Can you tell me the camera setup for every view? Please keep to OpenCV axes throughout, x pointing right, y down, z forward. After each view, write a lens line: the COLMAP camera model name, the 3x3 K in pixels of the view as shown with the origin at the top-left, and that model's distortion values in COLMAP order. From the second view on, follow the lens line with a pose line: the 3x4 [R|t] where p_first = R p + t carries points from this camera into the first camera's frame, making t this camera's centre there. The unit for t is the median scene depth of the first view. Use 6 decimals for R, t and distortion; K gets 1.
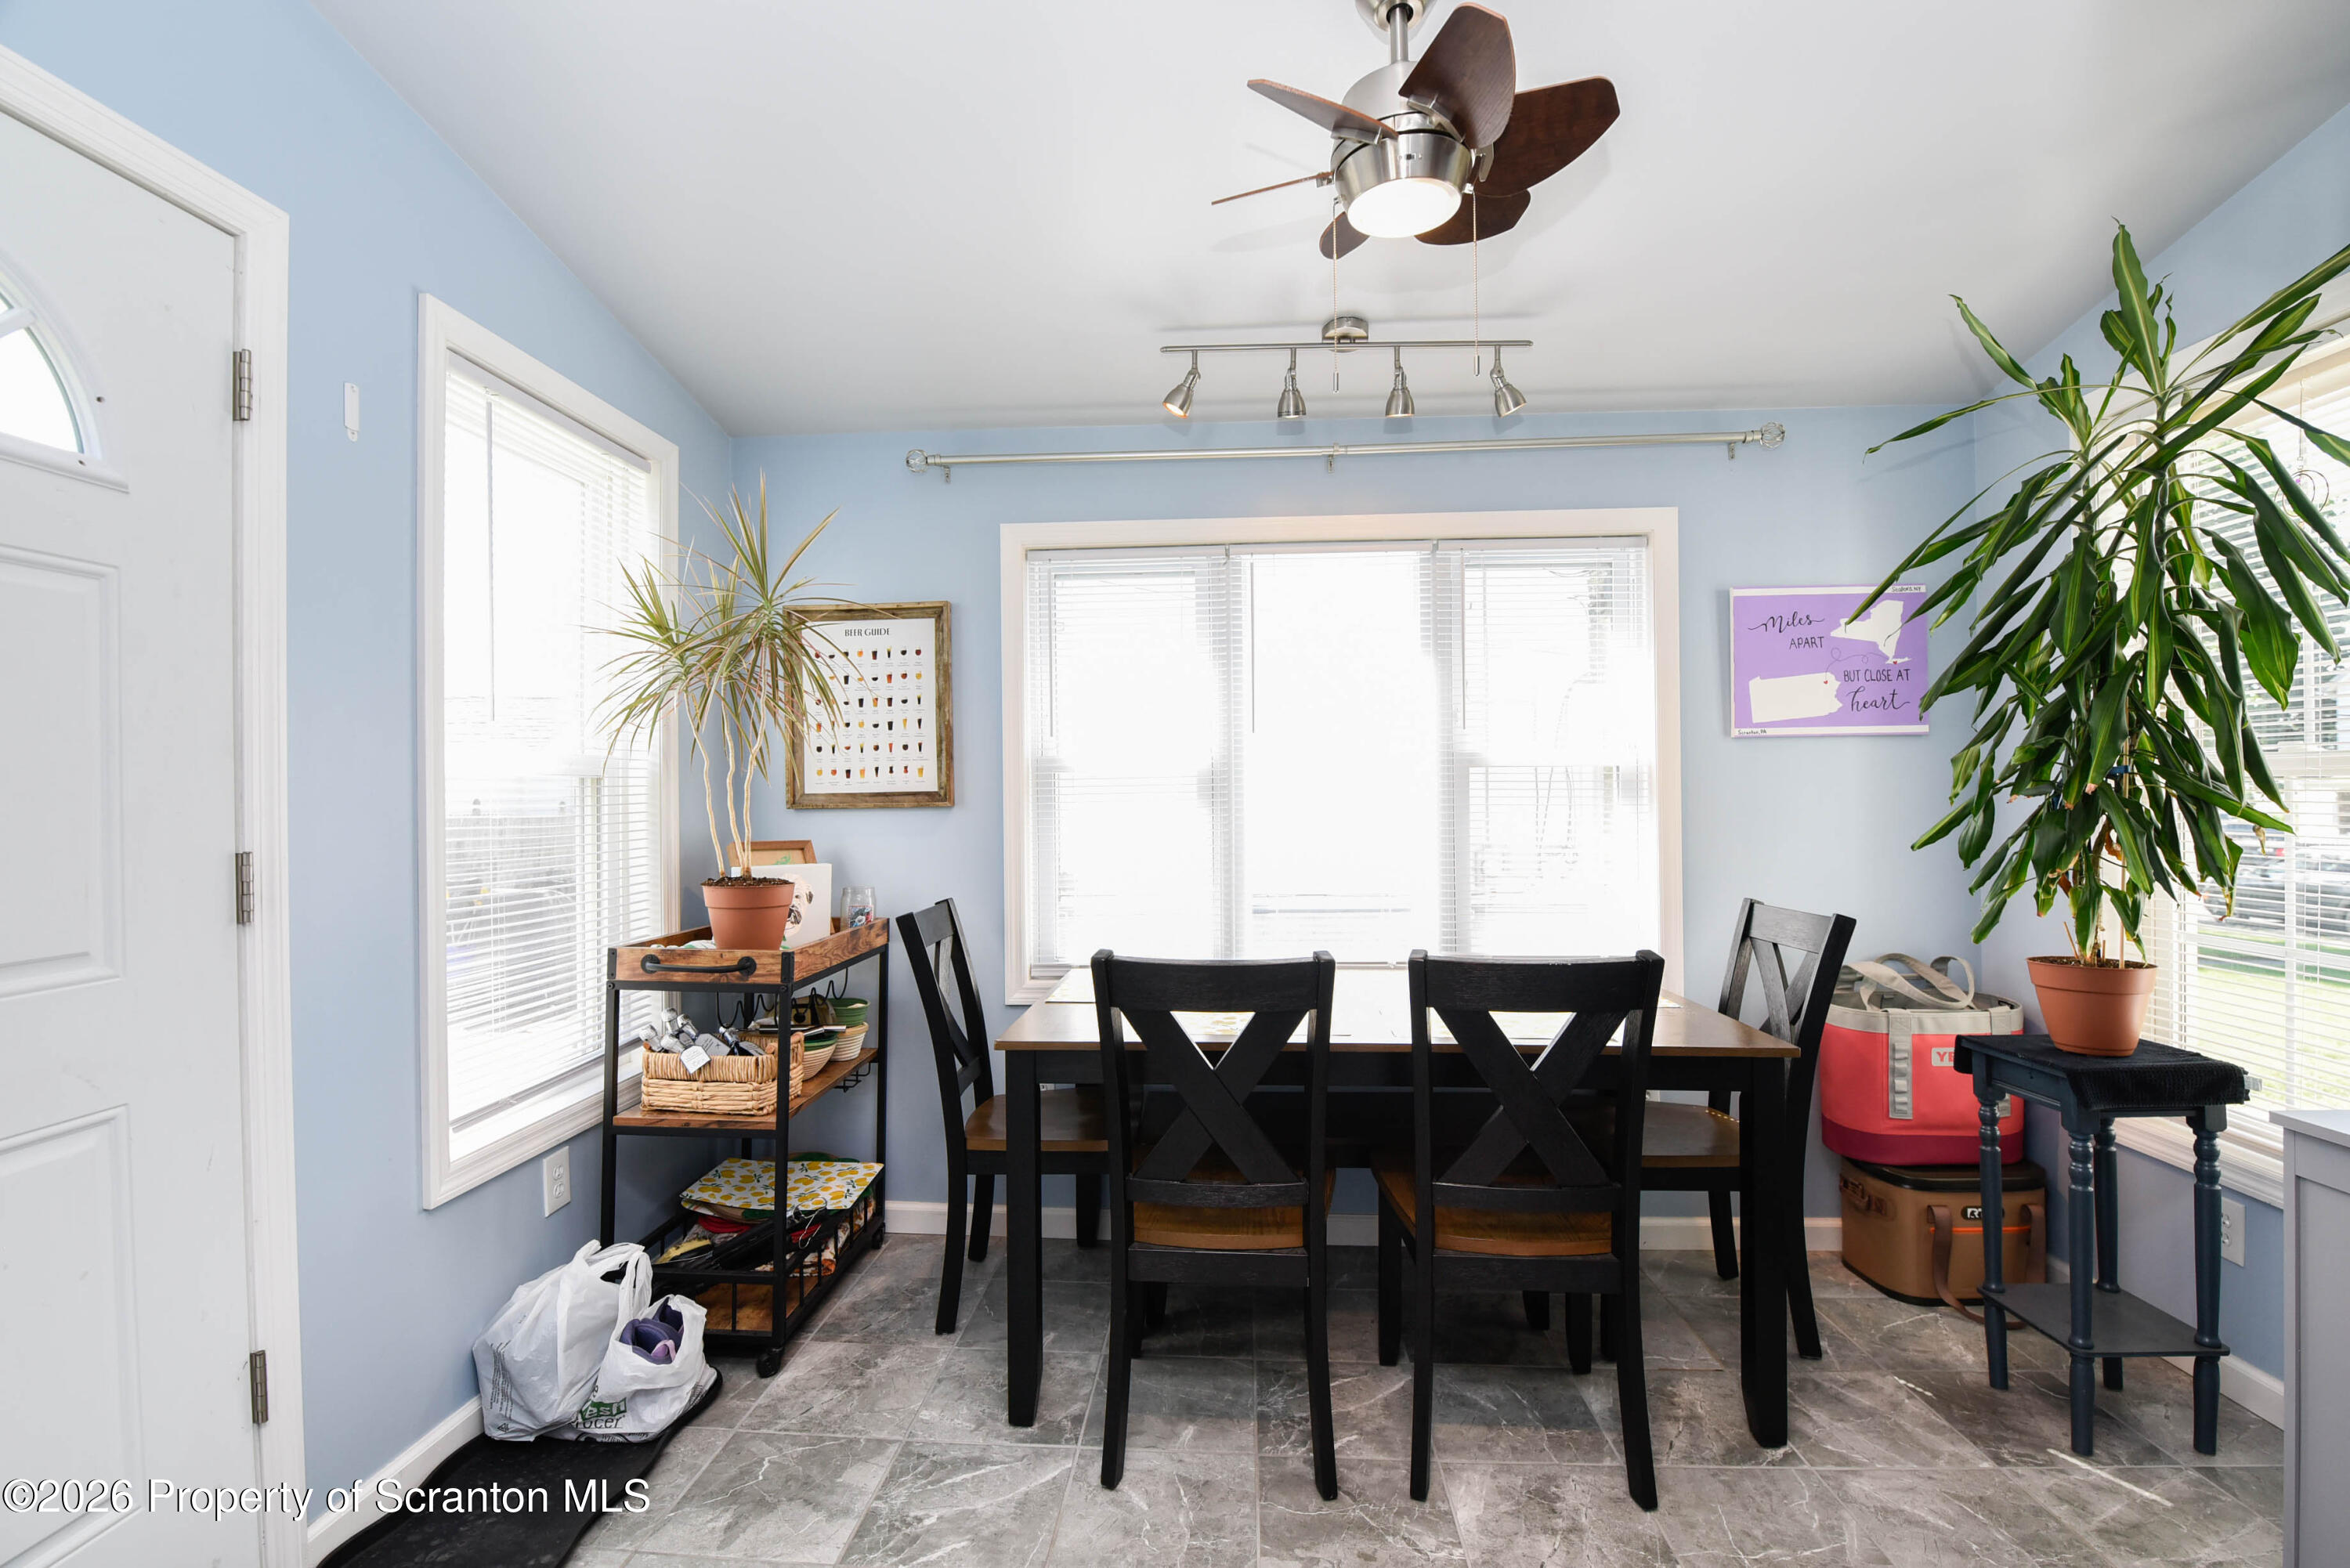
lens RADIAL K [[1012.1, 0, 1168.2], [0, 1012.1, 791.1], [0, 0, 1]] dist [-0.003138, -0.007975]
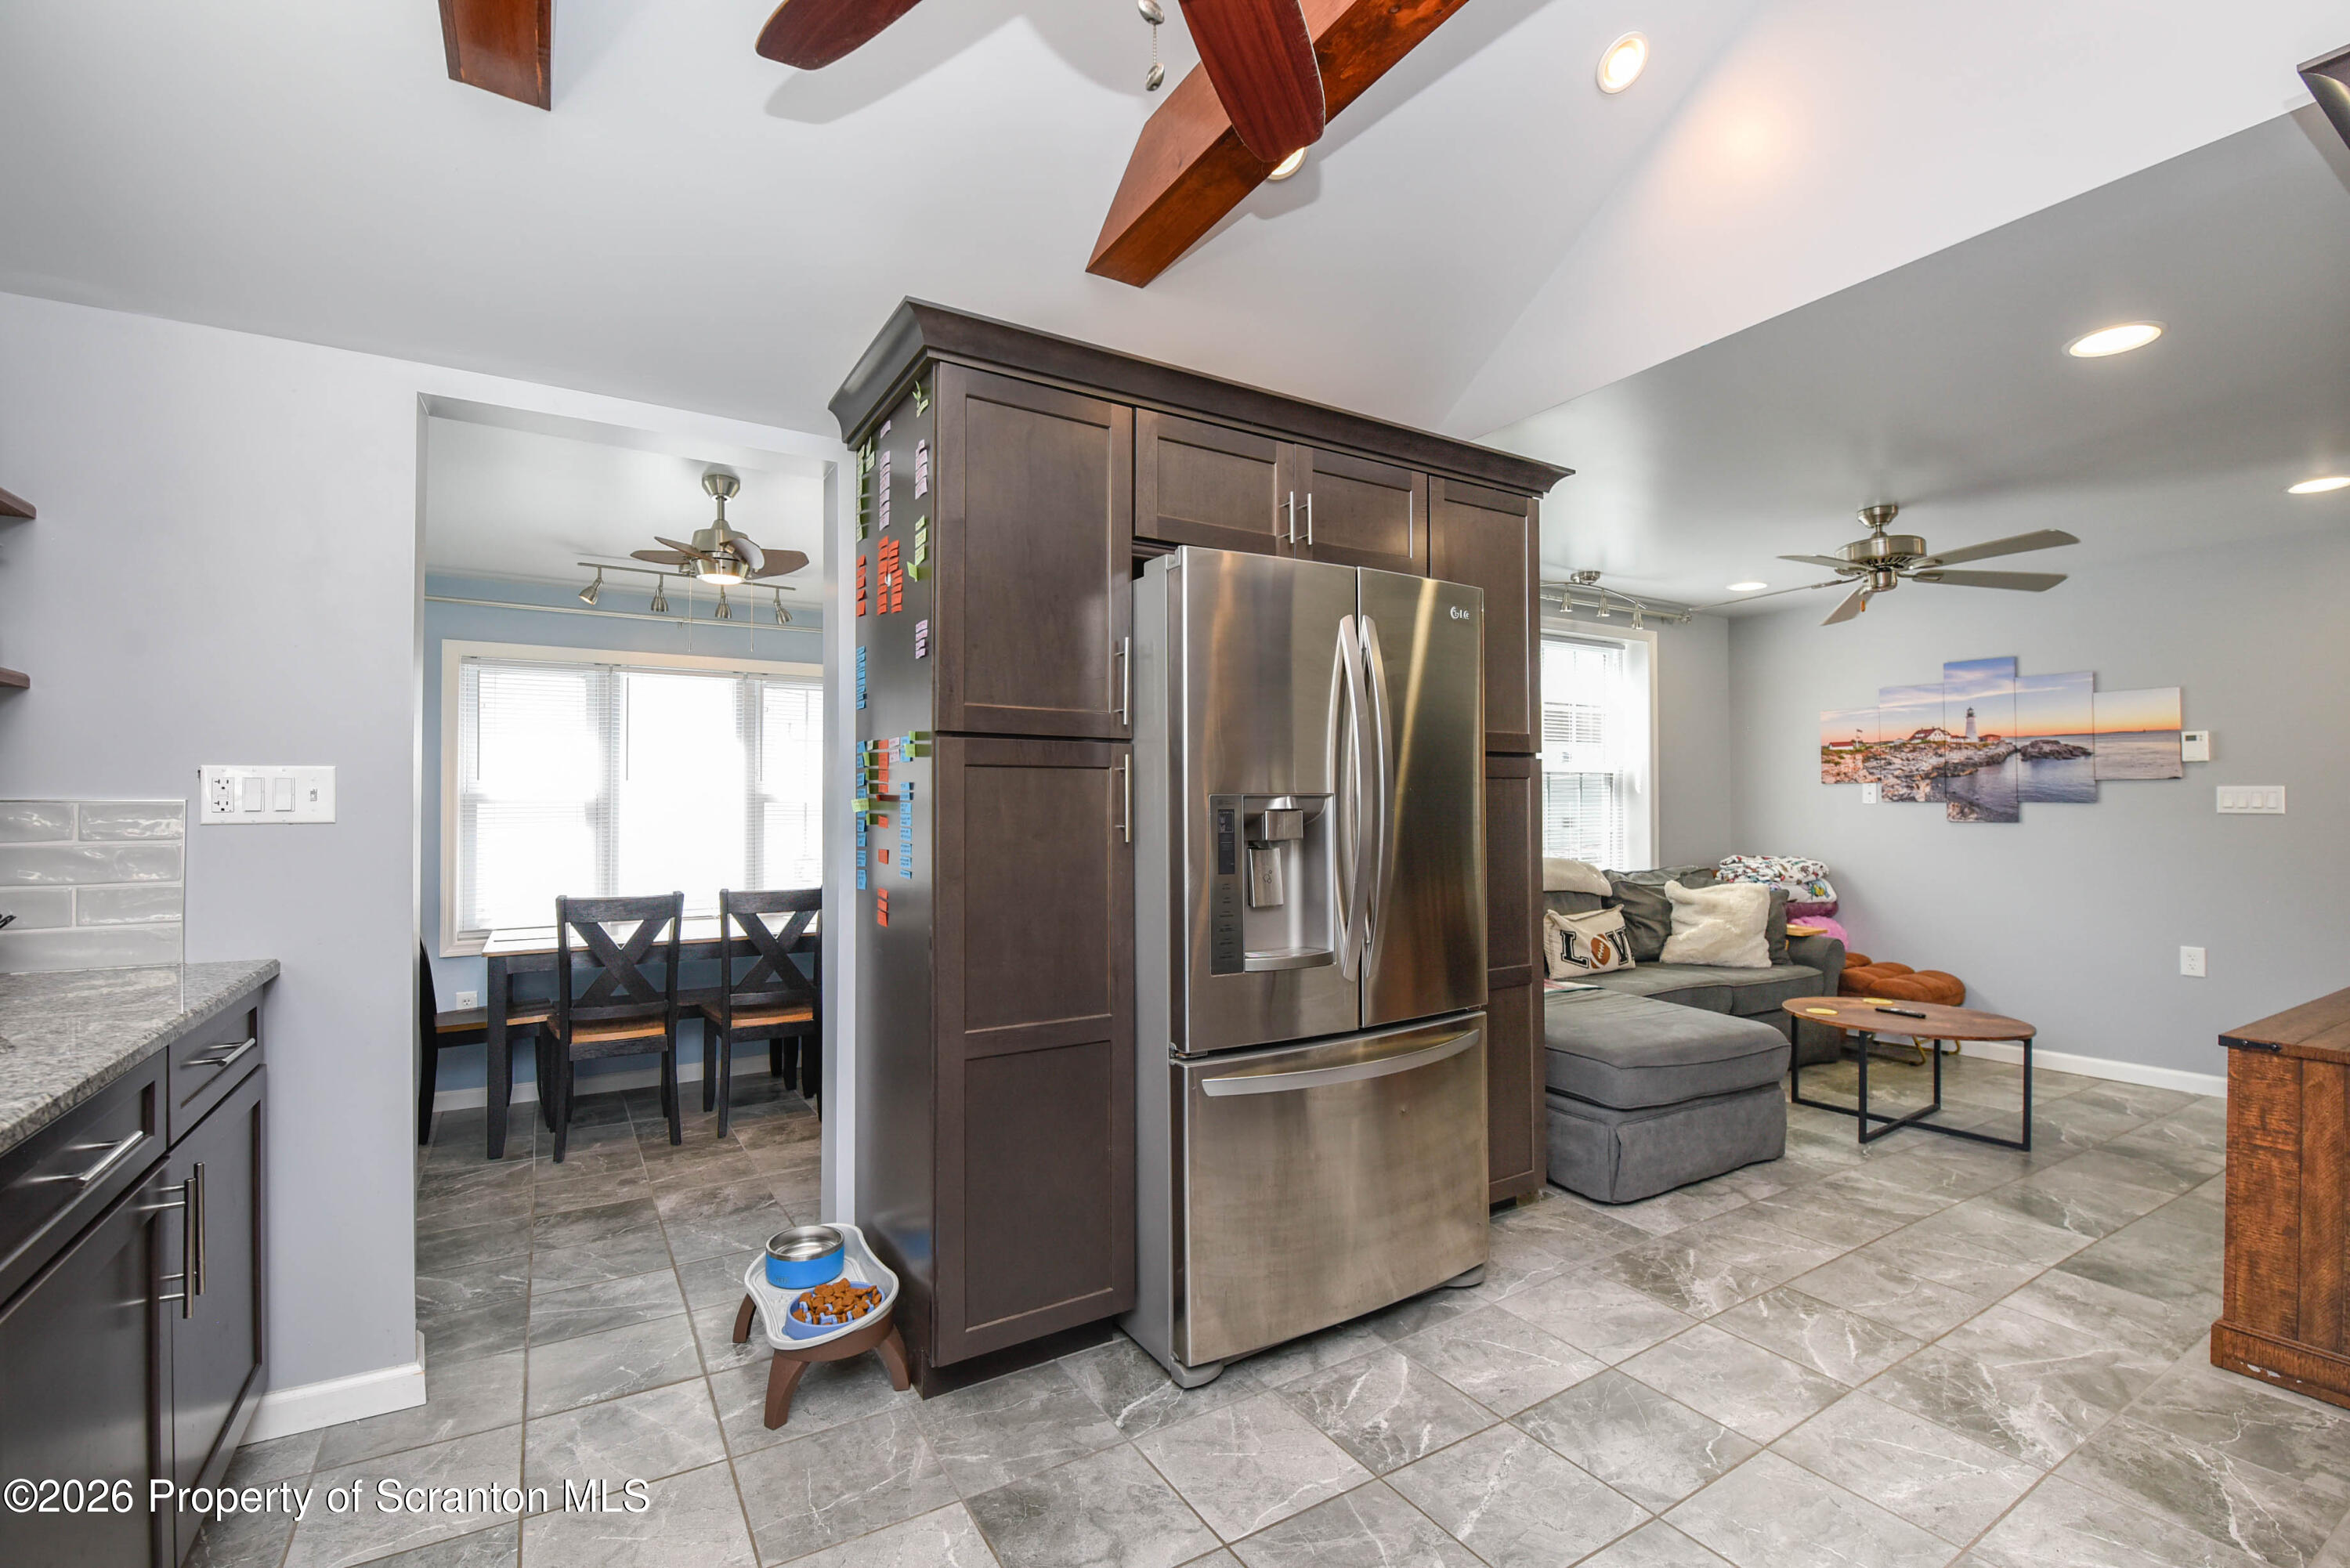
lens RADIAL K [[1012.1, 0, 1168.2], [0, 1012.1, 791.1], [0, 0, 1]] dist [-0.003138, -0.007975]
pose [[0.812311, 0.016362, 0.582996, -0.231809], [-0.006664, 0.999802, -0.018774, -0.022896], [-0.583187, 0.011365, 0.812258, -1.236779]]
